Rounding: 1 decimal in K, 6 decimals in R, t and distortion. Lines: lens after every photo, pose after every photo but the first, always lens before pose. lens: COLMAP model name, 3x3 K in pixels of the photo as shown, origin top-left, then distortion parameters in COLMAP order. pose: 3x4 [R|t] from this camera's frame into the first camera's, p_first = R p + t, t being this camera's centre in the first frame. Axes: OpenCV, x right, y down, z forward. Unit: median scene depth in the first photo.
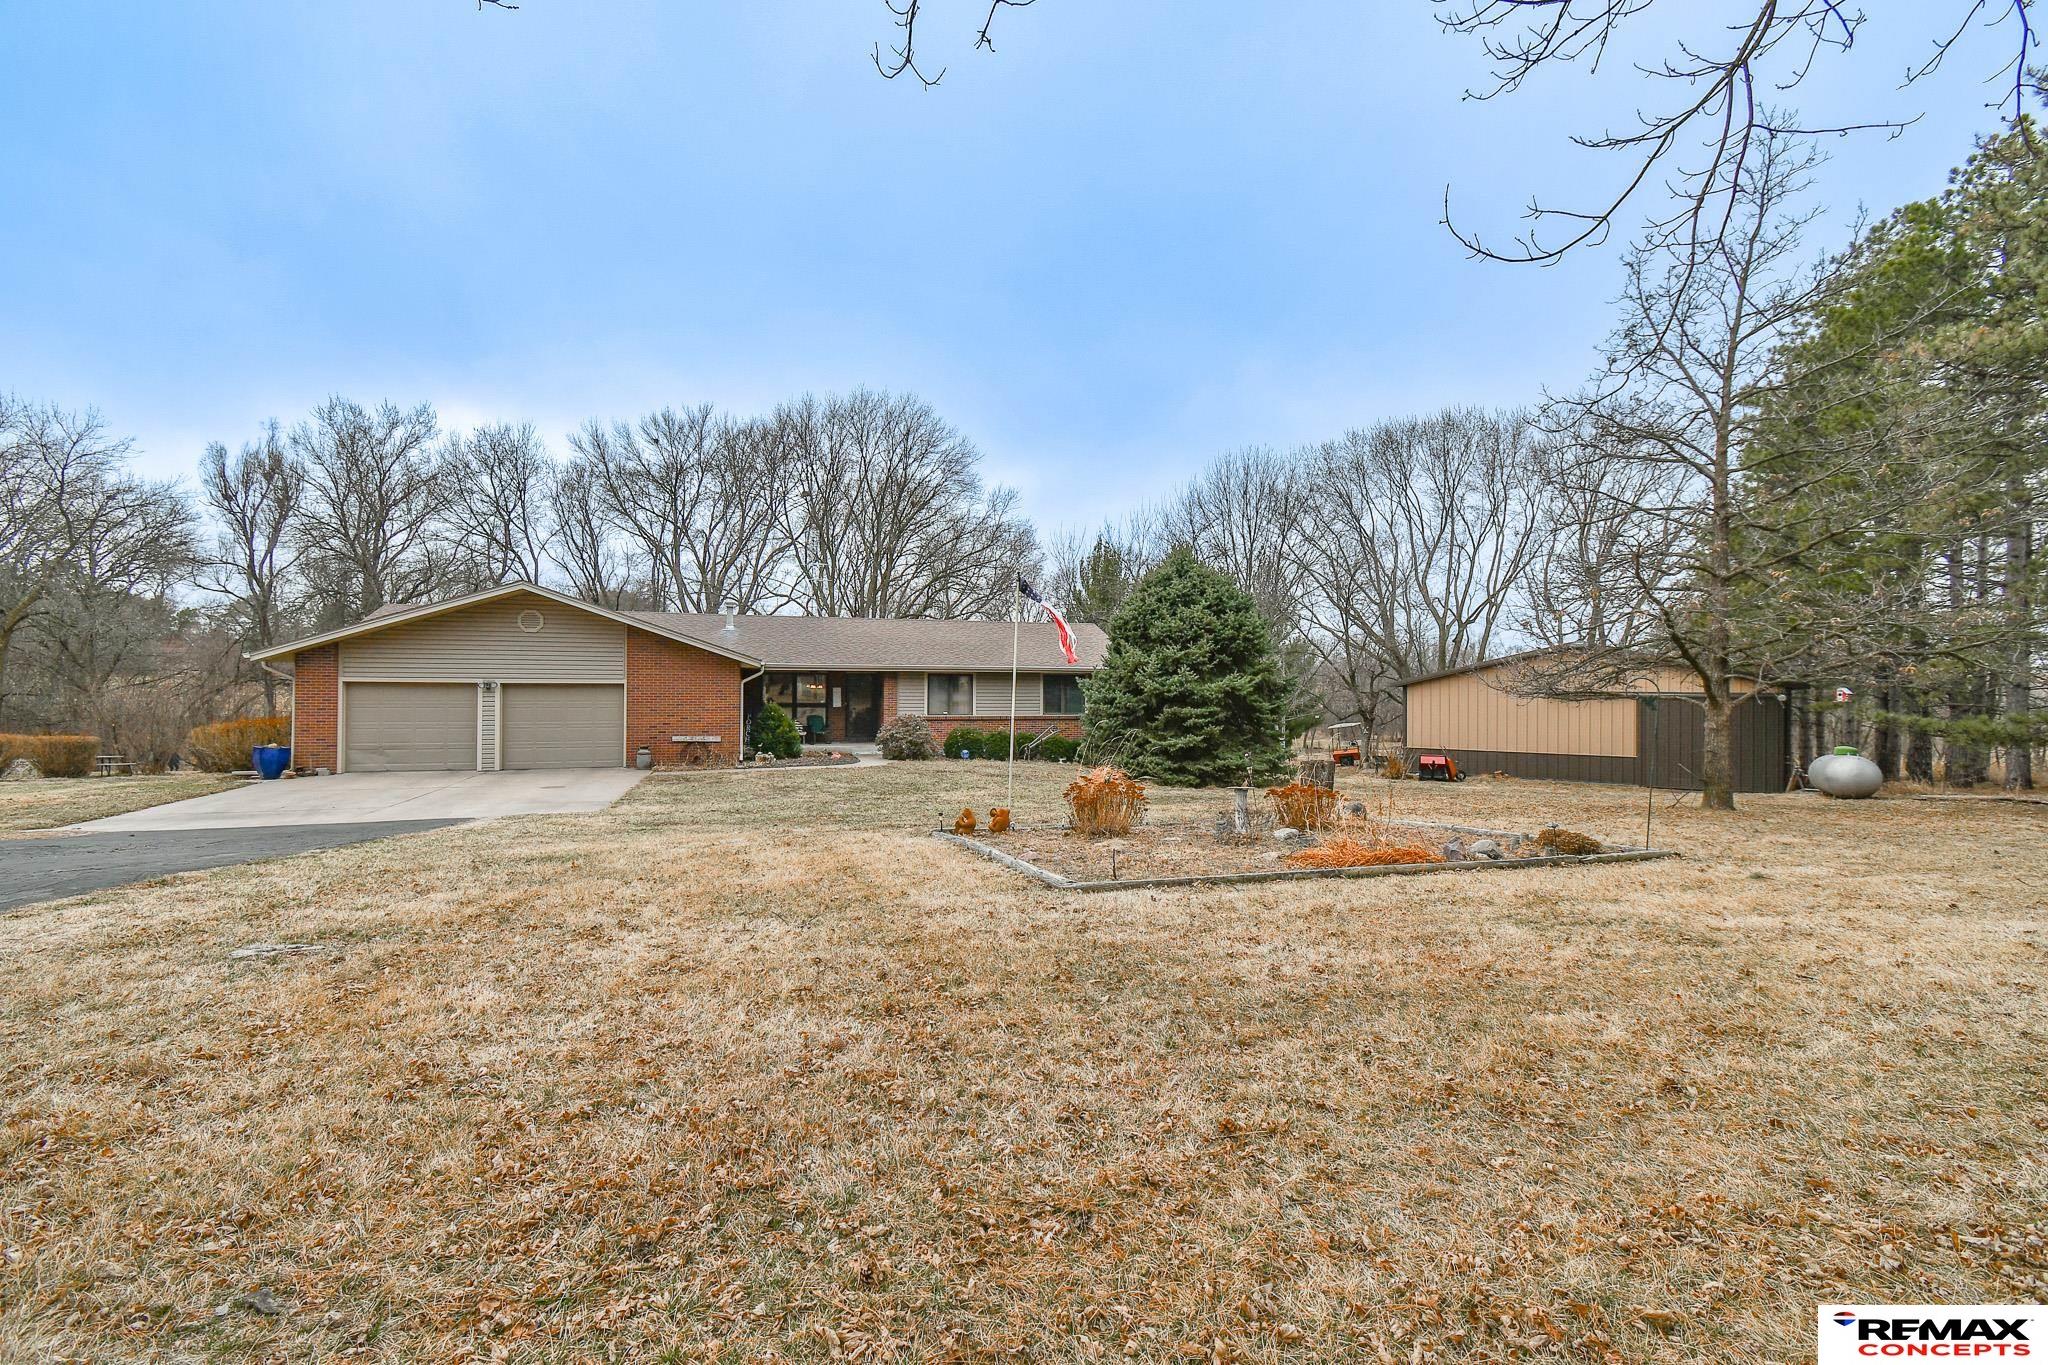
lens RADIAL K [[888.6, 0, 1033.9], [0, 888.6, 685.2], [0, 0, 1]] dist [0.045760, -0.028769]
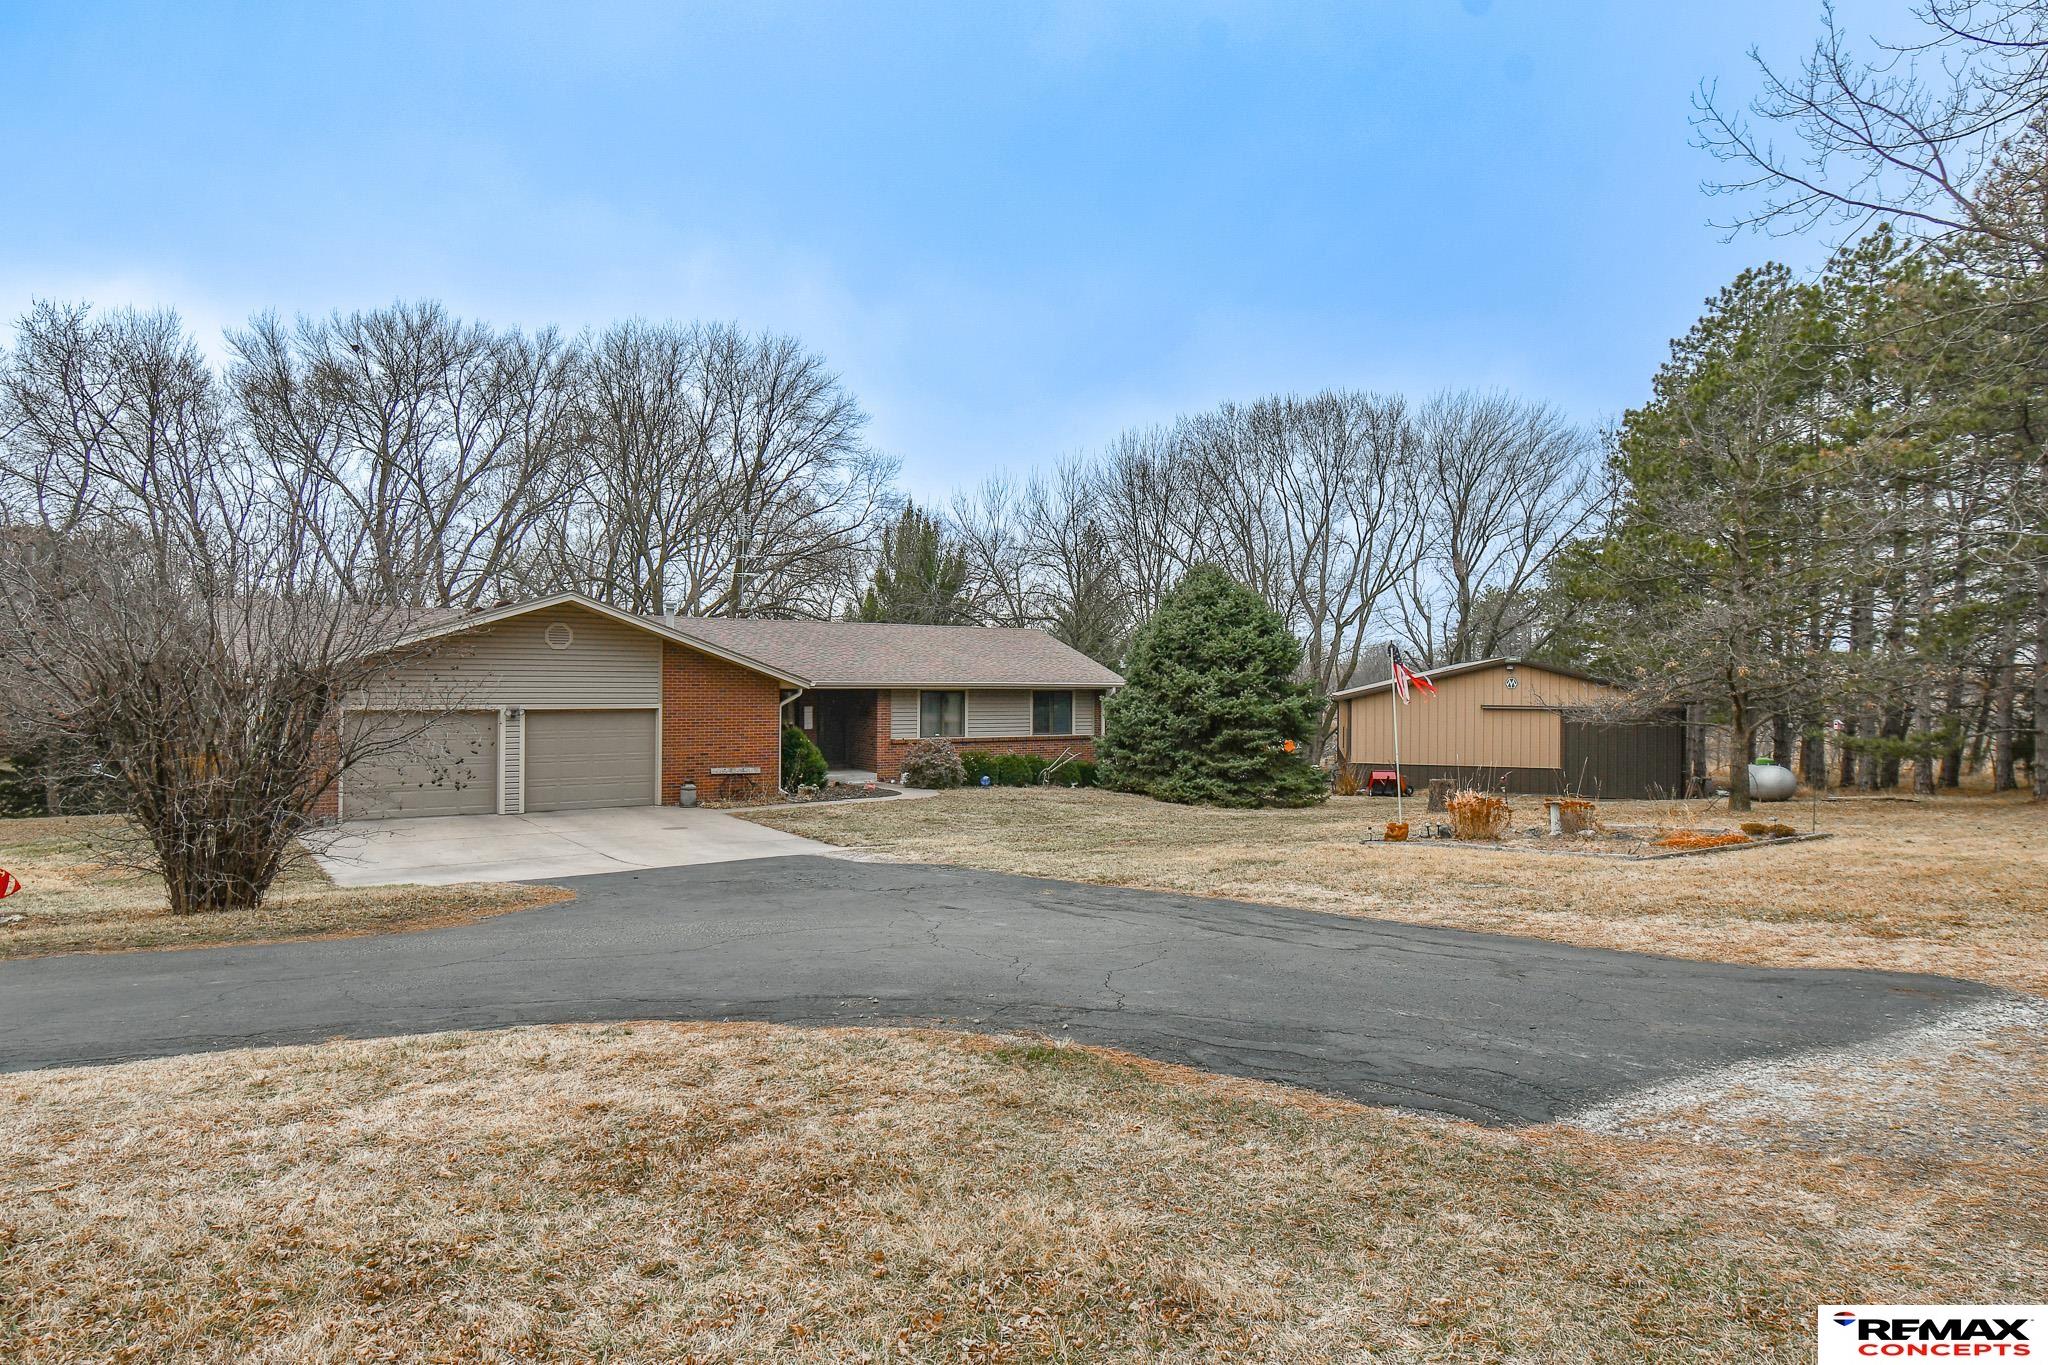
lens RADIAL K [[1261.4, 0, 1024.0], [0, 1261.4, 682.5], [0, 0, 1]] dist [0.051587, -0.000157]
pose [[0.947971, 0.001085, 0.318355, -0.415536], [-0.003184, 0.999976, 0.006074, -0.028558], [-0.318341, -0.006771, 0.947952, -0.216626]]
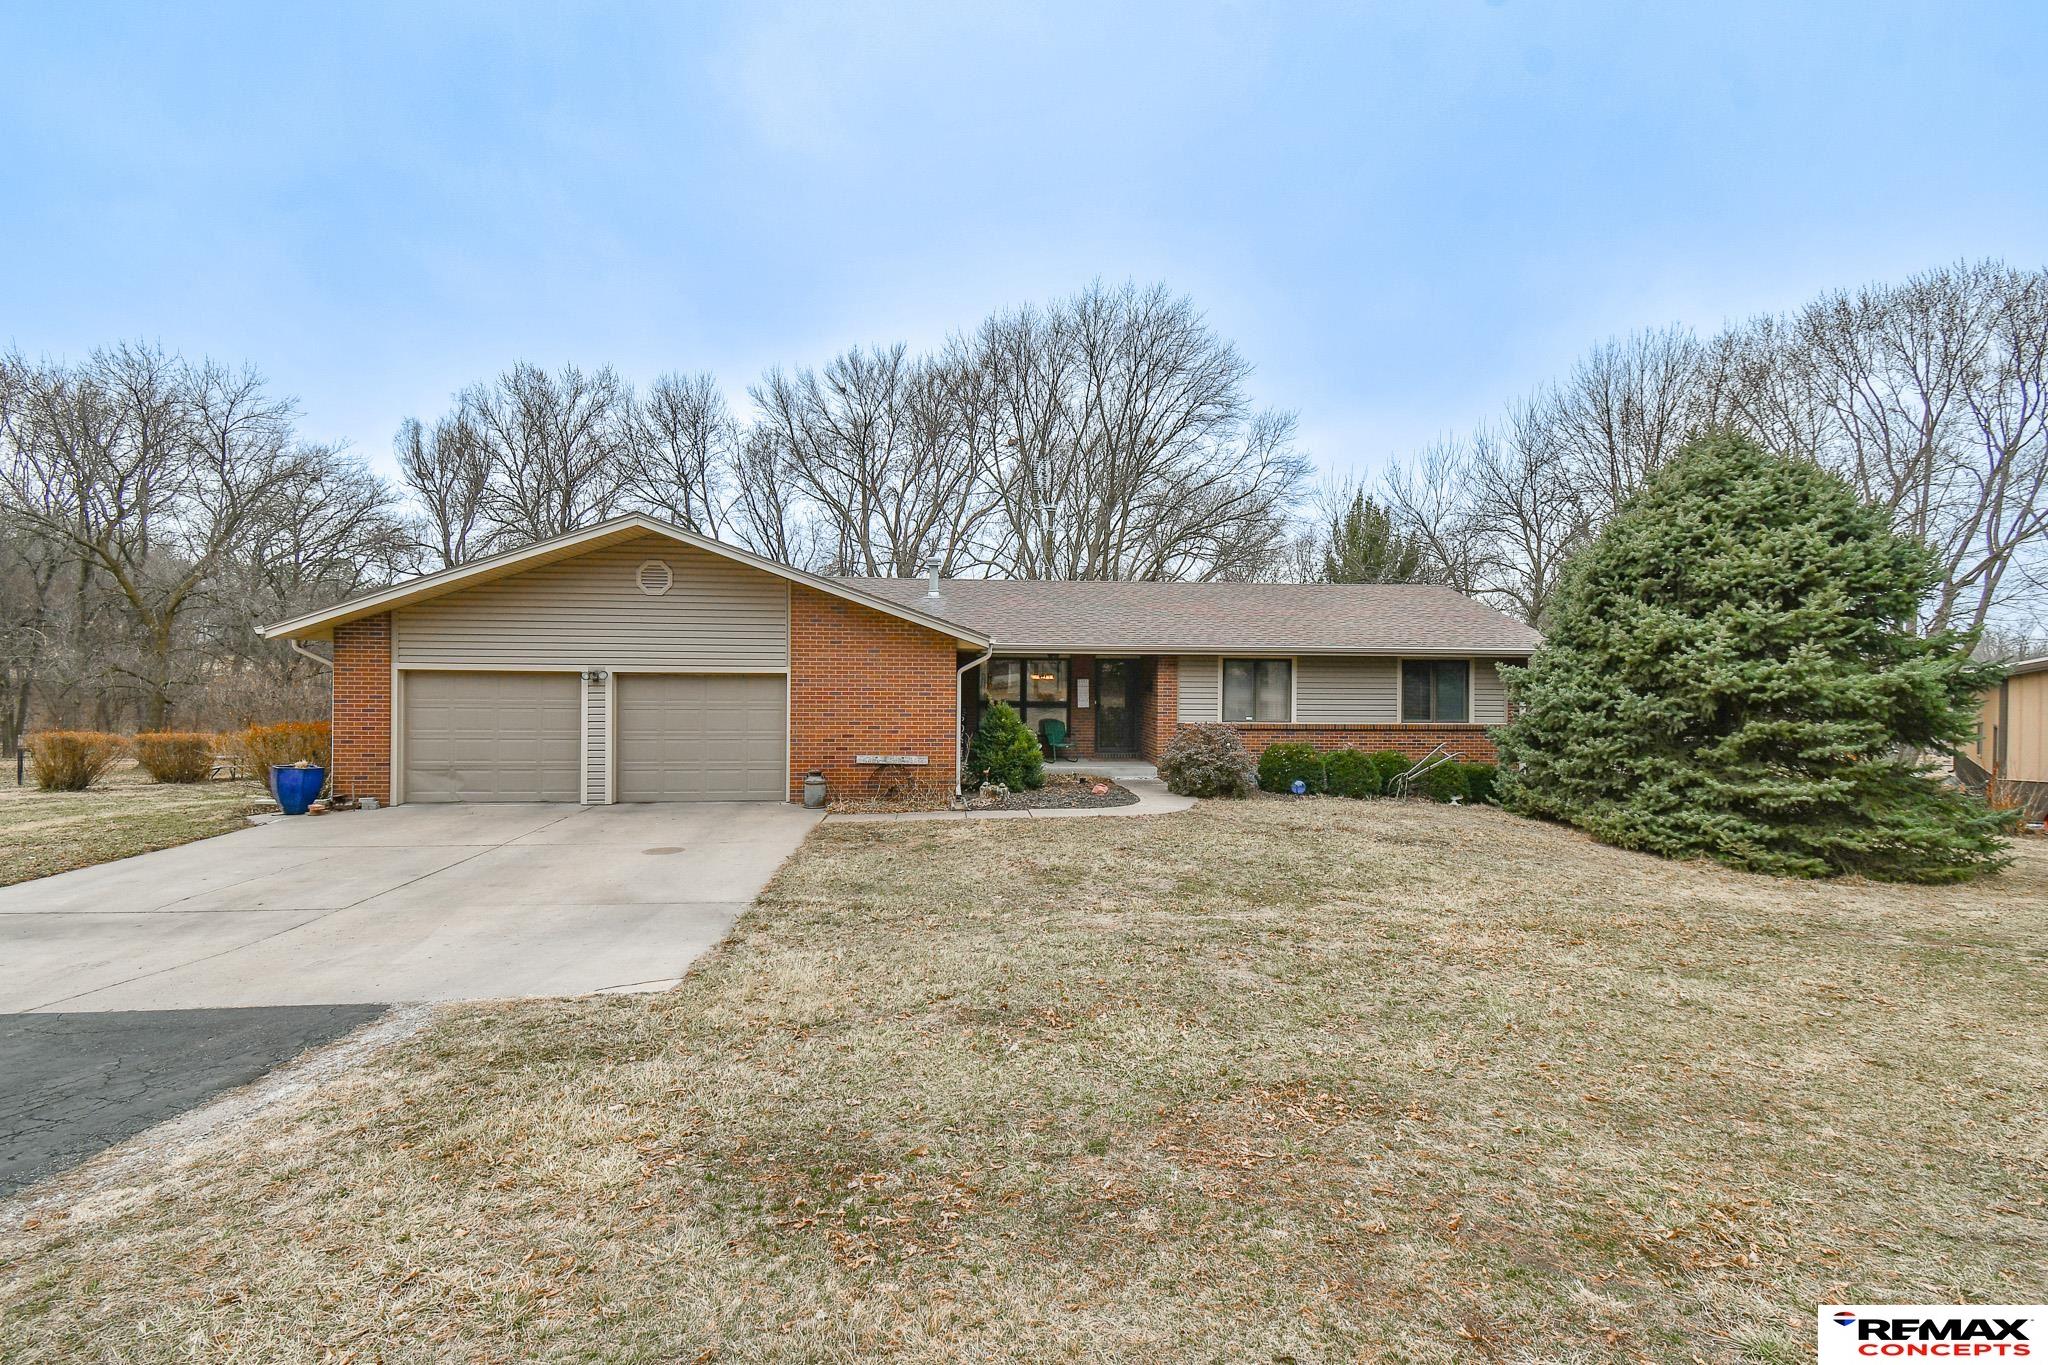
lens RADIAL K [[888.6, 0, 1033.9], [0, 888.6, 685.2], [0, 0, 1]] dist [0.045760, -0.028769]
pose [[0.981164, 0.004113, -0.193133, -0.127833], [-0.001623, 0.999914, 0.013046, -0.001426], [0.193170, -0.012487, 0.981086, 0.325790]]
